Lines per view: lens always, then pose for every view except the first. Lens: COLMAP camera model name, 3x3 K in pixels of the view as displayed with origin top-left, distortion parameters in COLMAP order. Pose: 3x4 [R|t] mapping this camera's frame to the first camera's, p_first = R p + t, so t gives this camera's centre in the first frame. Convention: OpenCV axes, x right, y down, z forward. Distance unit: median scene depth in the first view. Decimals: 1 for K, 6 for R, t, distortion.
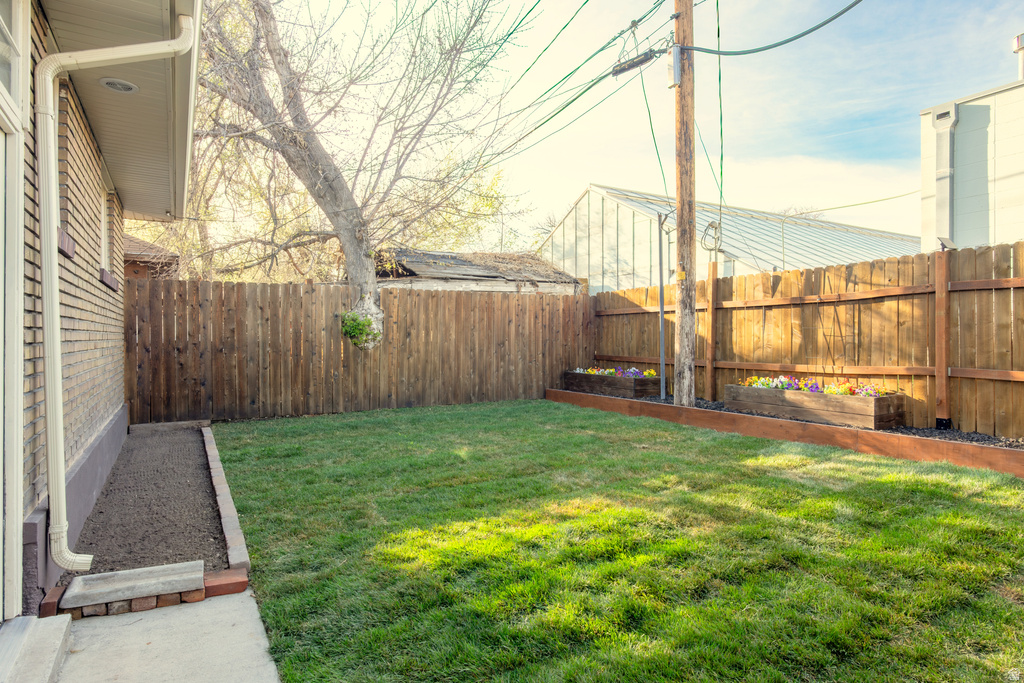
lens RADIAL K [[618.0, 0, 494.9], [0, 618.0, 345.6], [0, 0, 1]] dist [-0.024649, 0.010663]
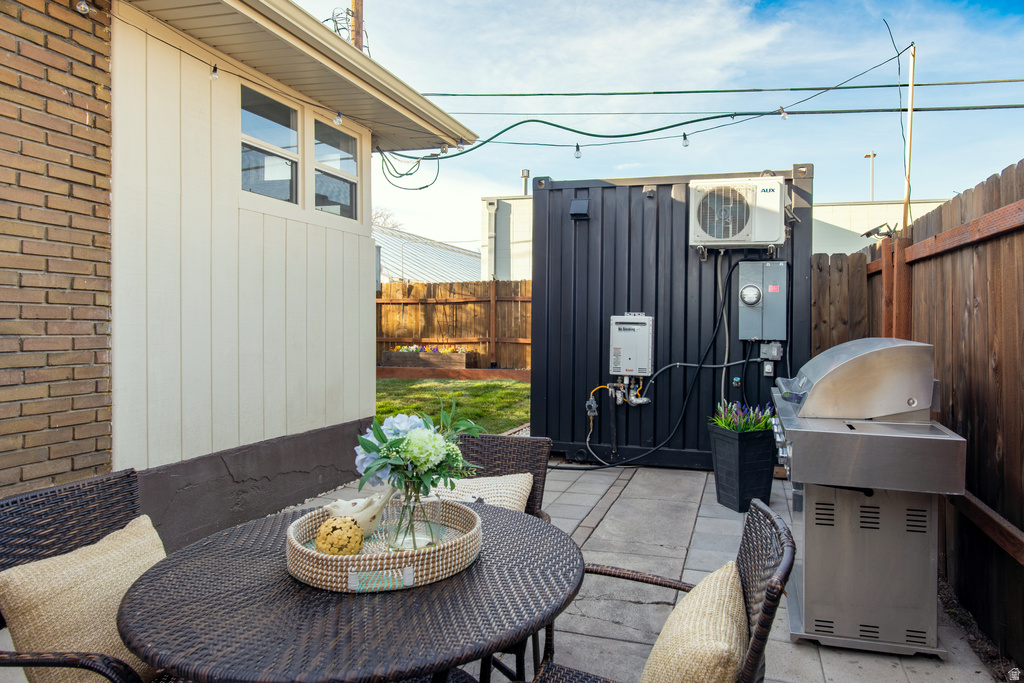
lens RADIAL K [[618.0, 0, 512.2], [0, 618.0, 336.6], [0, 0, 1]] dist [-0.024649, 0.010663]
pose [[0.771776, -0.005085, 0.635875, -0.454627], [-0.002451, 0.999937, 0.010971, 0.007874], [-0.635890, -0.010026, 0.771714, -0.542011]]
